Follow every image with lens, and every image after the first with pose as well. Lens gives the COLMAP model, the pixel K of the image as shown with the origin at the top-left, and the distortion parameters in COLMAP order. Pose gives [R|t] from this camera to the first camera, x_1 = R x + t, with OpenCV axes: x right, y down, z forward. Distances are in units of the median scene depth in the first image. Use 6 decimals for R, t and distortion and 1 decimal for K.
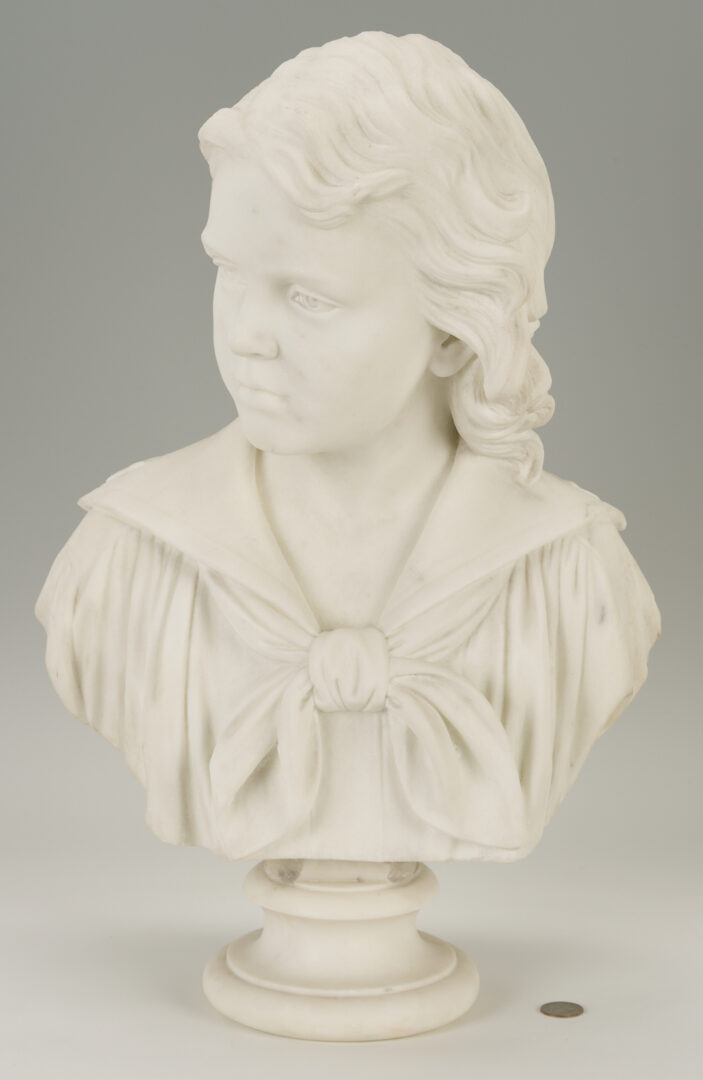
lens RADIAL K [[4554.8, 0, 351.5], [0, 4554.8, 540.0], [0, 0, 1]] dist [-0.140848, -1.356065]
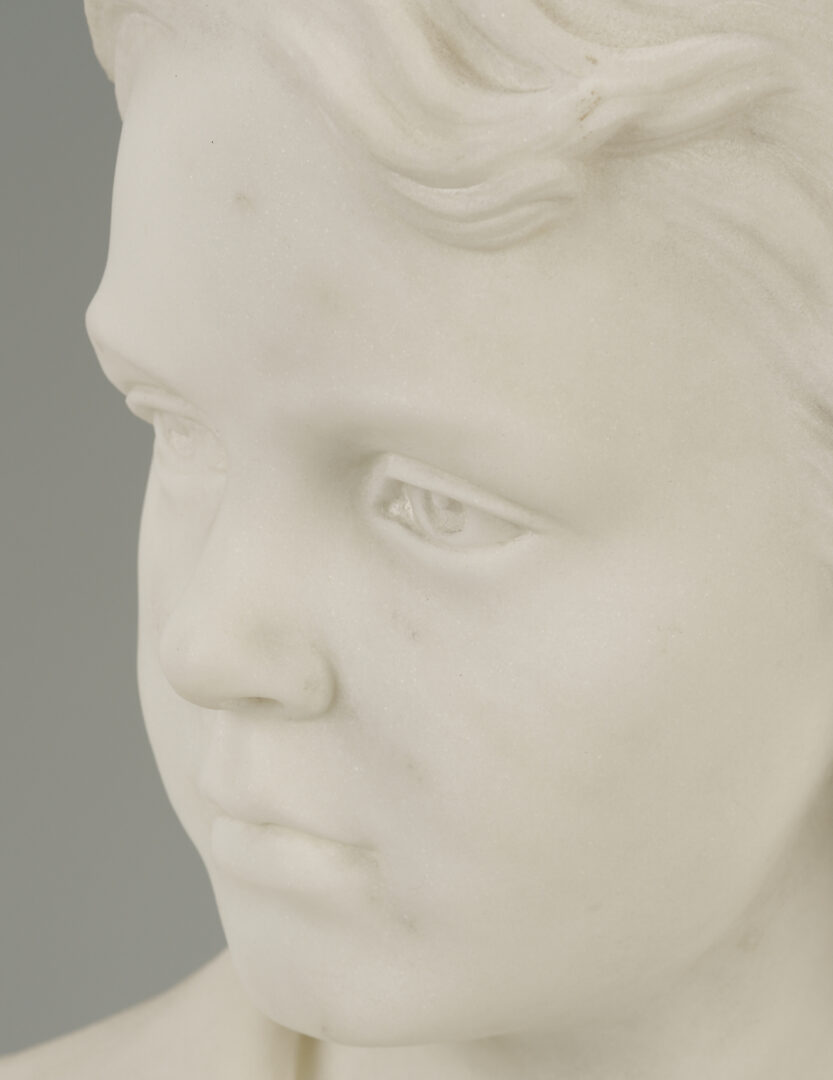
lens RADIAL K [[5322.4, 0, 416.5], [0, 5322.4, 540.0], [0, 0, 1]] dist [-0.129527, -5.784503]
pose [[0.998414, -0.006962, -0.055867, 0.008440], [0.000379, 0.993134, -0.116982, -0.010935], [0.056297, 0.116775, 0.991561, 0.658376]]
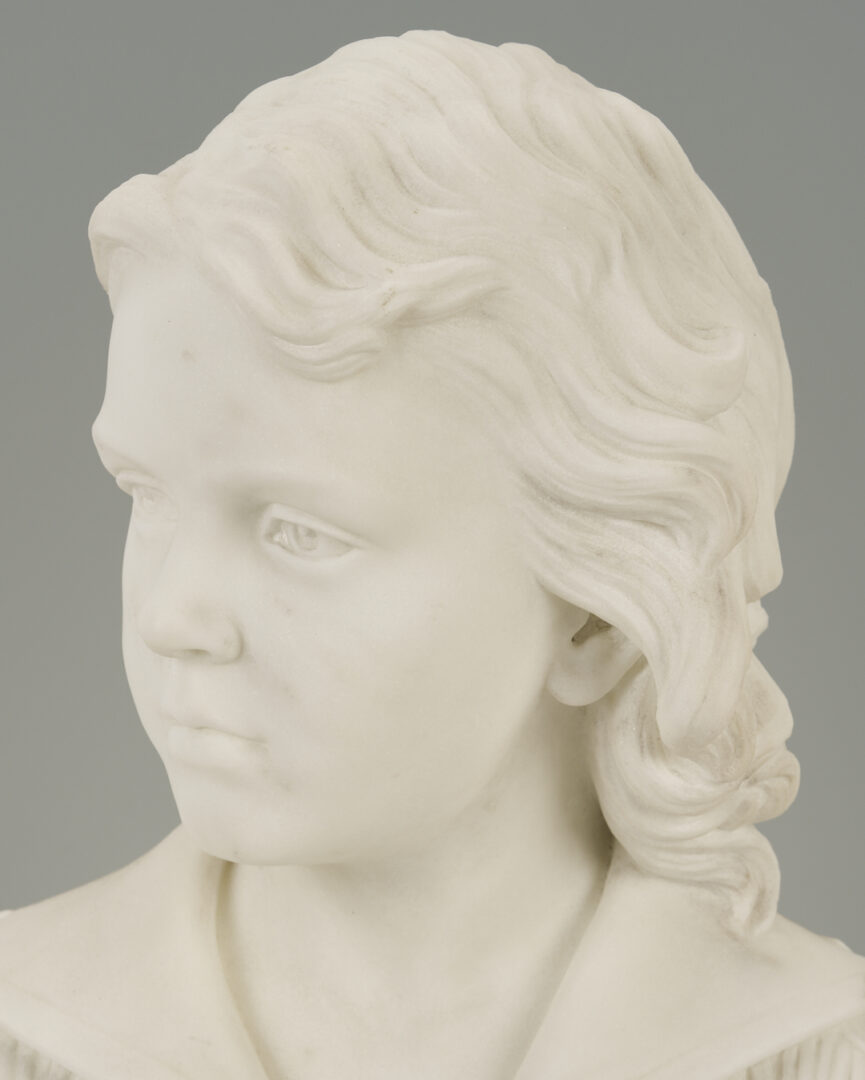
lens RADIAL K [[4616.2, 0, 432.5], [0, 4616.2, 540.0], [0, 0, 1]] dist [0.067528, -11.073520]
pose [[0.999557, -0.012677, -0.026939, 0.018464], [0.007961, 0.985683, -0.168423, 0.032075], [0.028689, 0.168134, 0.985347, 0.502206]]
